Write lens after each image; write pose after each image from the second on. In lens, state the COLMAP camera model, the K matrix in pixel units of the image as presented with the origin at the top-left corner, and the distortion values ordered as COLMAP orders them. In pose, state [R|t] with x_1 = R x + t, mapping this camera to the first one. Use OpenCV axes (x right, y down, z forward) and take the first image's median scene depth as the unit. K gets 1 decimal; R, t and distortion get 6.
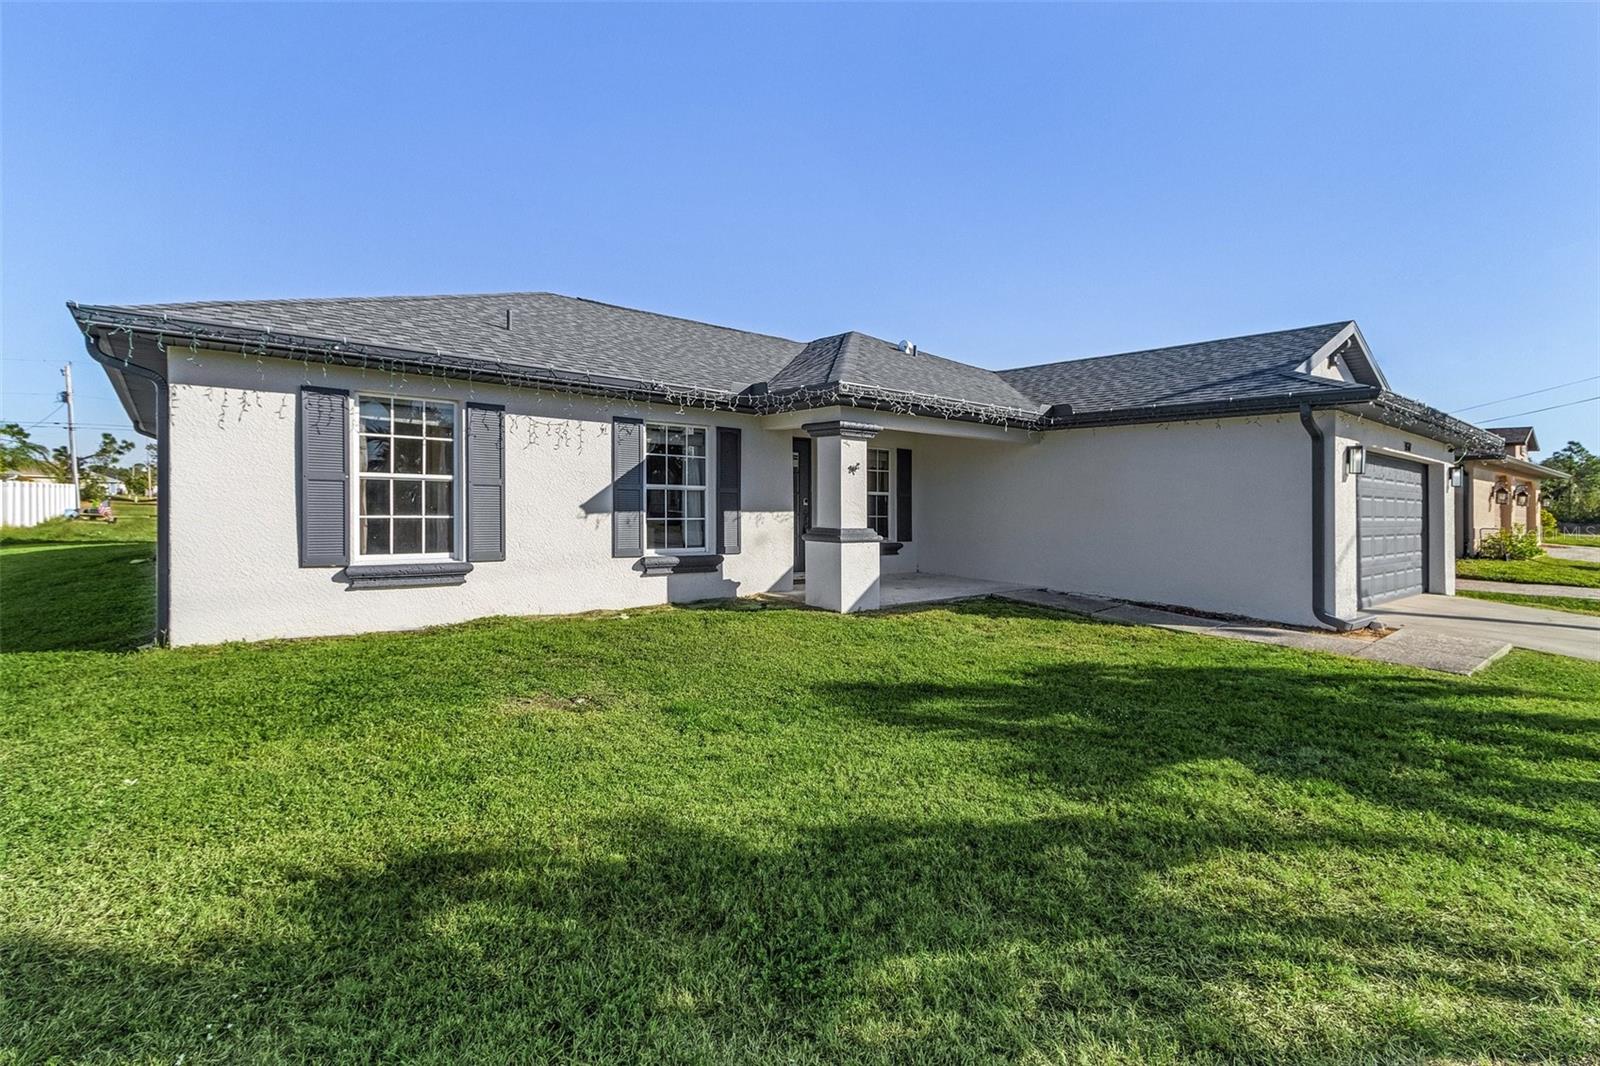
lens RADIAL K [[740.6, 0, 798.3], [0, 740.6, 543.0], [0, 0, 1]] dist [0.000694, 0.000133]
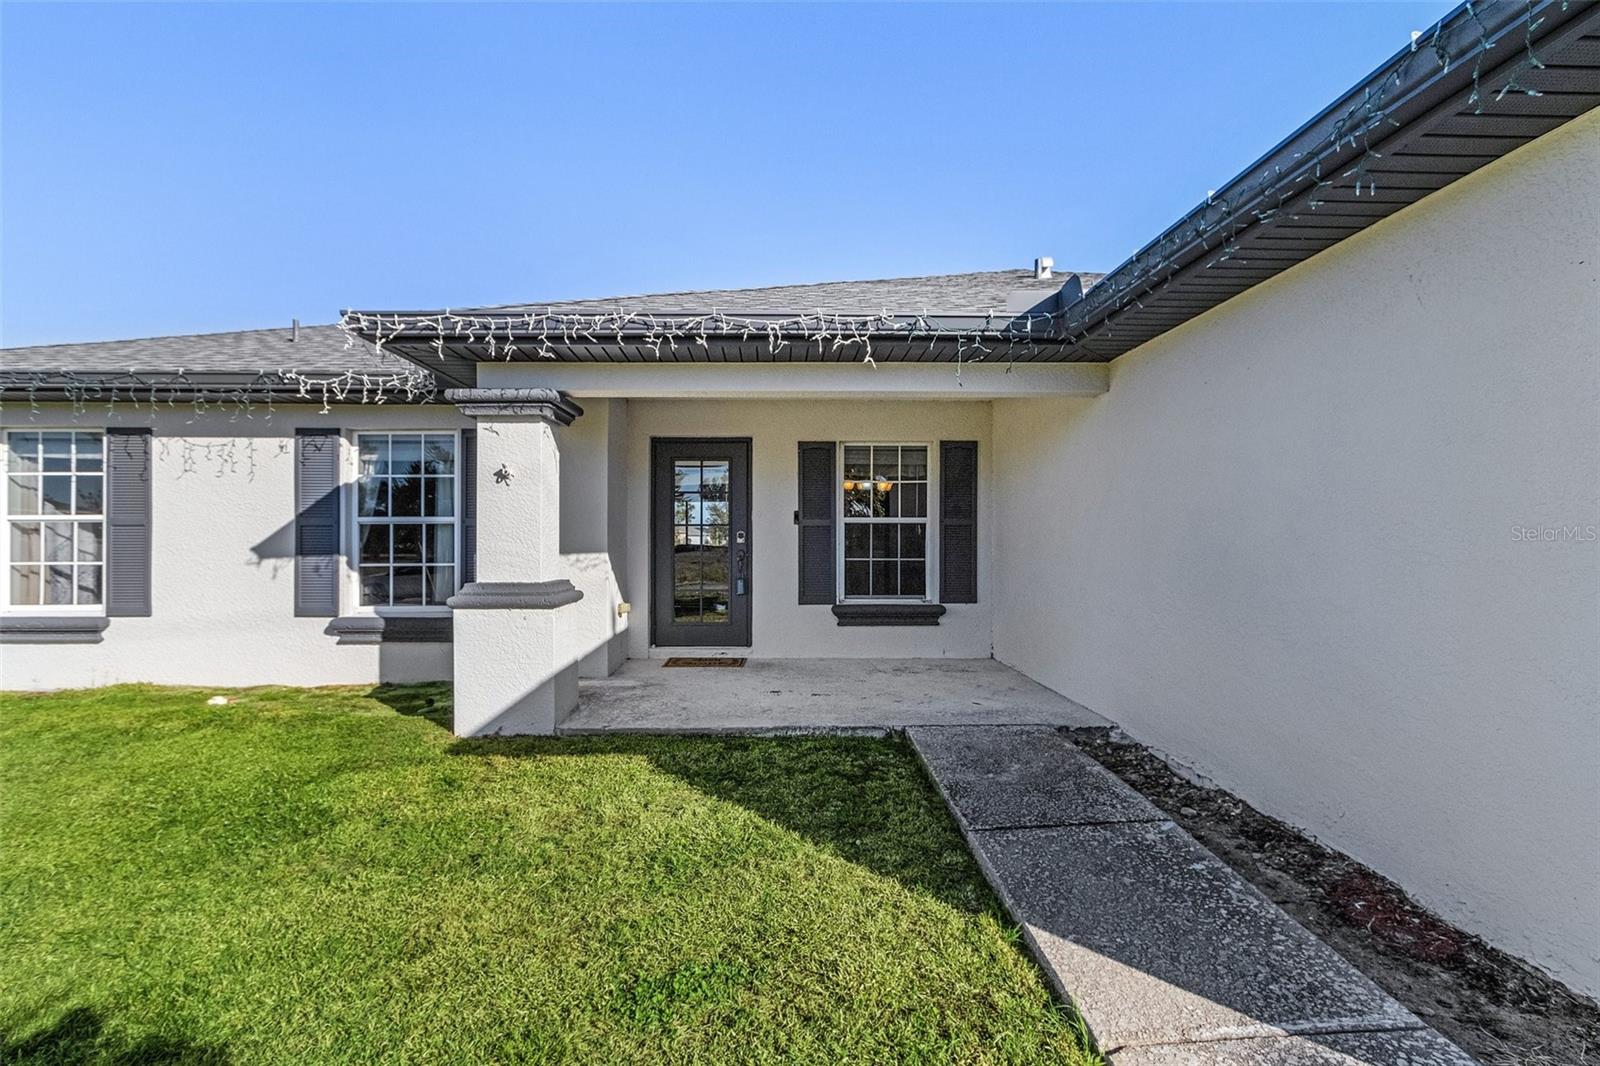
lens RADIAL K [[774.4, 0, 801.3], [0, 774.4, 576.4], [0, 0, 1]] dist [0.012925, 0.000112]
pose [[0.777881, 0.008177, -0.628359, 0.644751], [-0.015607, 0.999858, -0.006310, -0.024330], [0.628218, 0.014715, 0.777898, 0.712484]]
